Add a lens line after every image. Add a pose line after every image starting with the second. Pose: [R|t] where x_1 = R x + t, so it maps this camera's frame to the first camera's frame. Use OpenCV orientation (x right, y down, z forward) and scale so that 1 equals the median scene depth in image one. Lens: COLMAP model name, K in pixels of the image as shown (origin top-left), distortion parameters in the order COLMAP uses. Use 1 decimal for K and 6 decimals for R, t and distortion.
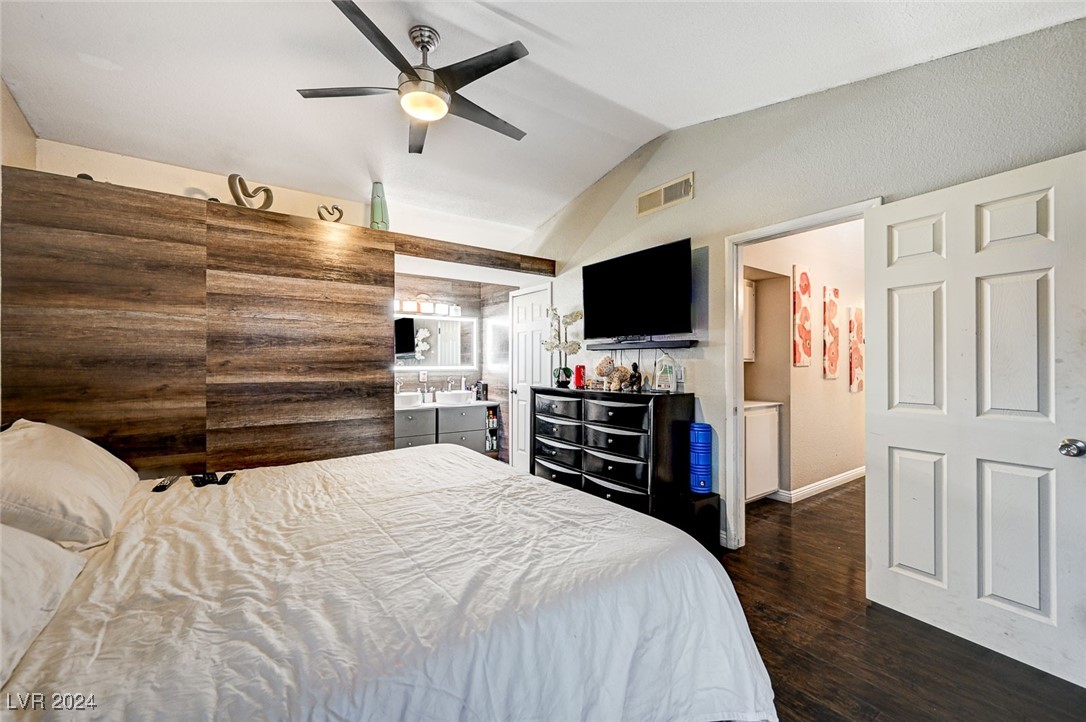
lens RADIAL K [[446.4, 0, 542.1], [0, 446.4, 364.7], [0, 0, 1]] dist [-0.001268, -0.000429]
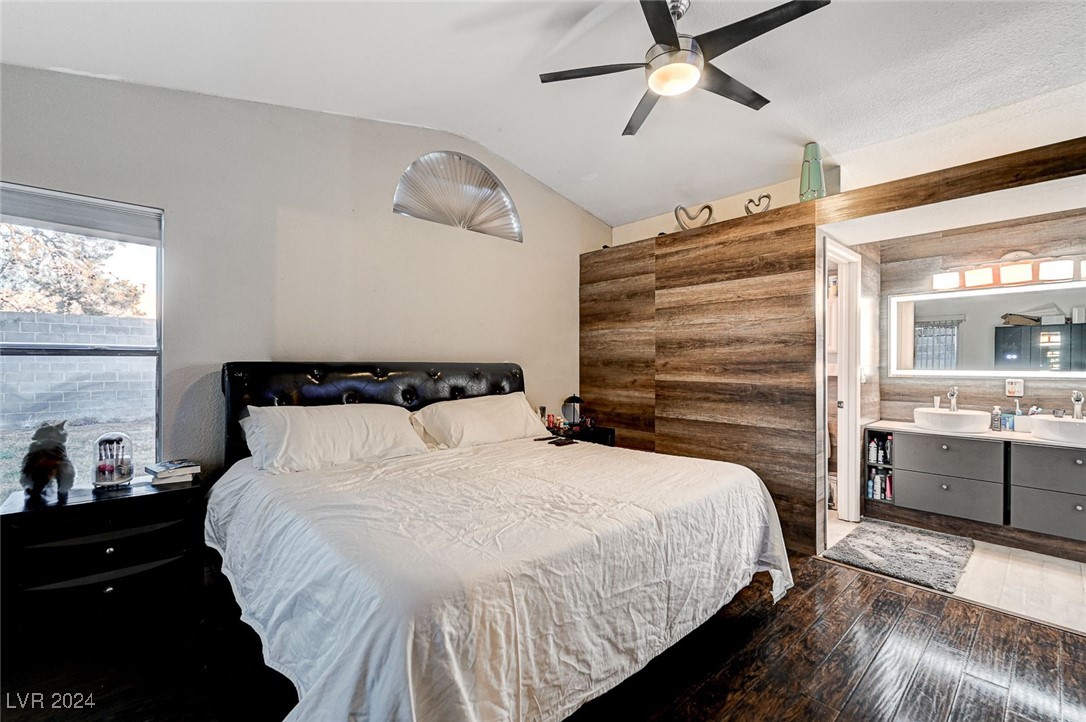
lens RADIAL K [[446.4, 0, 515.0], [0, 446.4, 364.0], [0, 0, 1]] dist [-0.001268, -0.000429]
pose [[0.099064, 0.001848, -0.995079, 0.468172], [-0.008015, 0.999967, 0.001060, -0.001411], [0.995049, 0.007871, 0.099075, 0.458413]]
